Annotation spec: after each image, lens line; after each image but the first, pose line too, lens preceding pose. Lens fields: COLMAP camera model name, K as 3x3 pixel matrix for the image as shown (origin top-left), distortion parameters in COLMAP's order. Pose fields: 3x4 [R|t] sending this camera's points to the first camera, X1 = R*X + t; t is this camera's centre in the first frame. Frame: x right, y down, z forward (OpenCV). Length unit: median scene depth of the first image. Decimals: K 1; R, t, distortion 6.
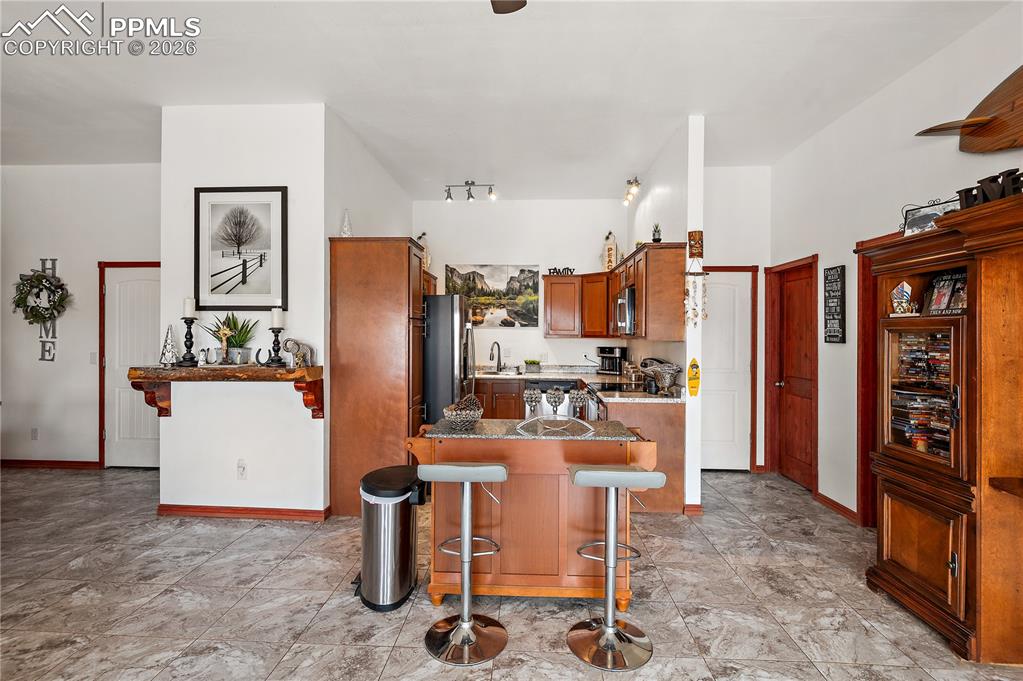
lens RADIAL K [[507.0, 0, 511.5], [0, 507.0, 340.5], [0, 0, 1]] dist [-0.001026, 0.000399]
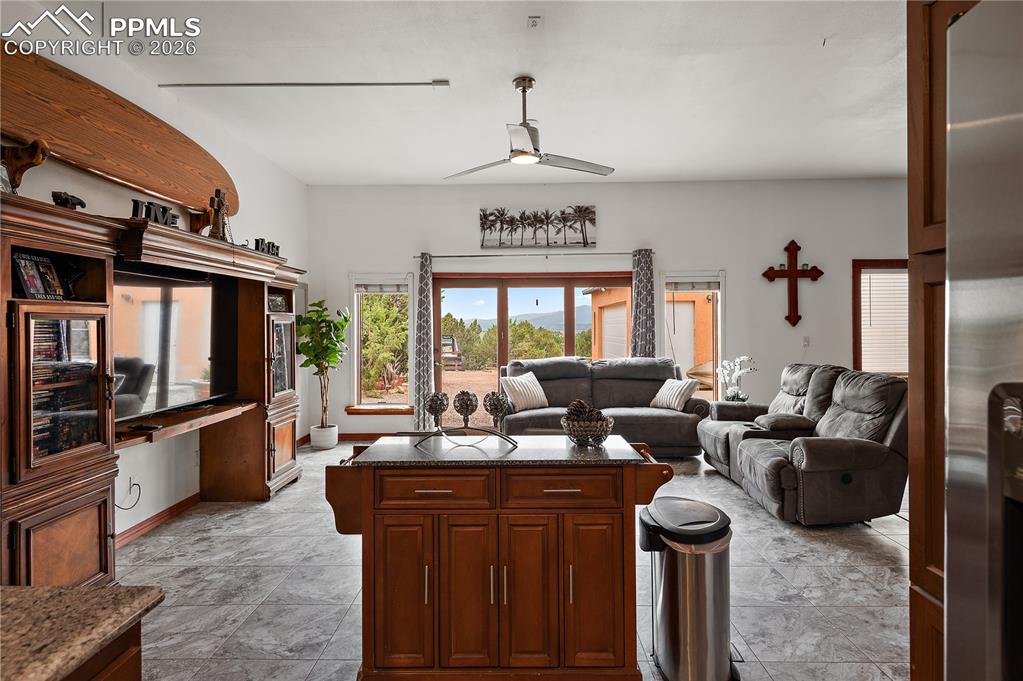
lens RADIAL K [[558.7, 0, 512.9], [0, 558.7, 336.5], [0, 0, 1]] dist [0.003255, 0.000055]
pose [[-0.999340, 0.002662, -0.036222, 0.033294], [0.001475, 0.999462, 0.032757, -0.011647], [0.036290, 0.032682, -0.998807, 1.261101]]
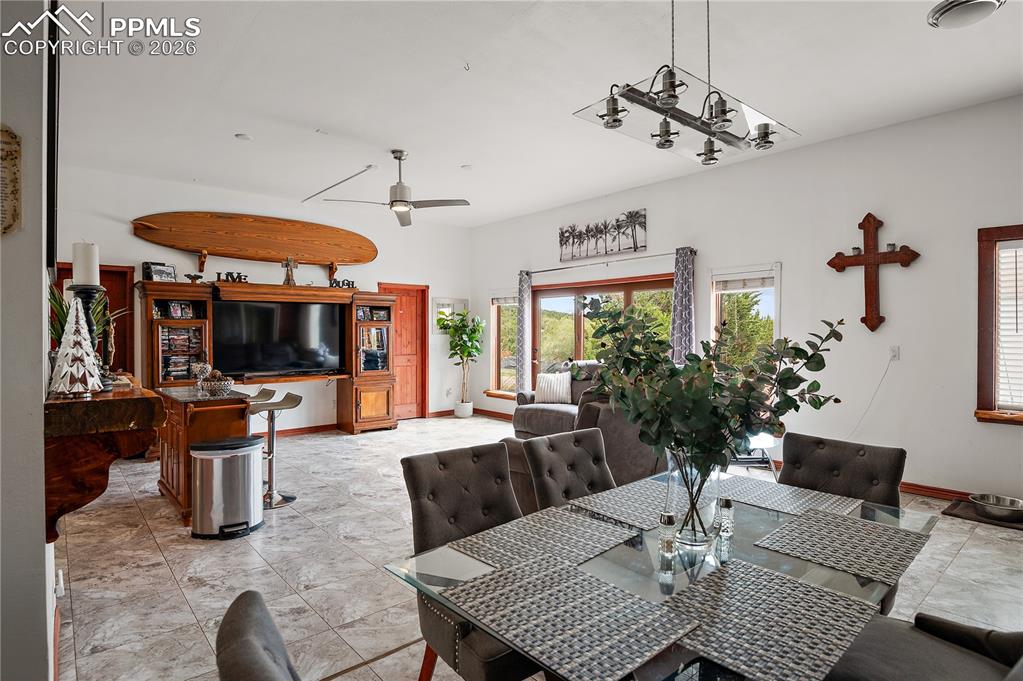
lens RADIAL K [[543.3, 0, 511.5], [0, 543.3, 340.5], [0, 0, 1]] dist [-0.011695, -0.001703]
pose [[-0.693379, -0.015330, 0.720410, -1.186428], [0.009914, 0.999476, 0.030810, -0.010420], [-0.720505, 0.028505, -0.692863, 0.996036]]
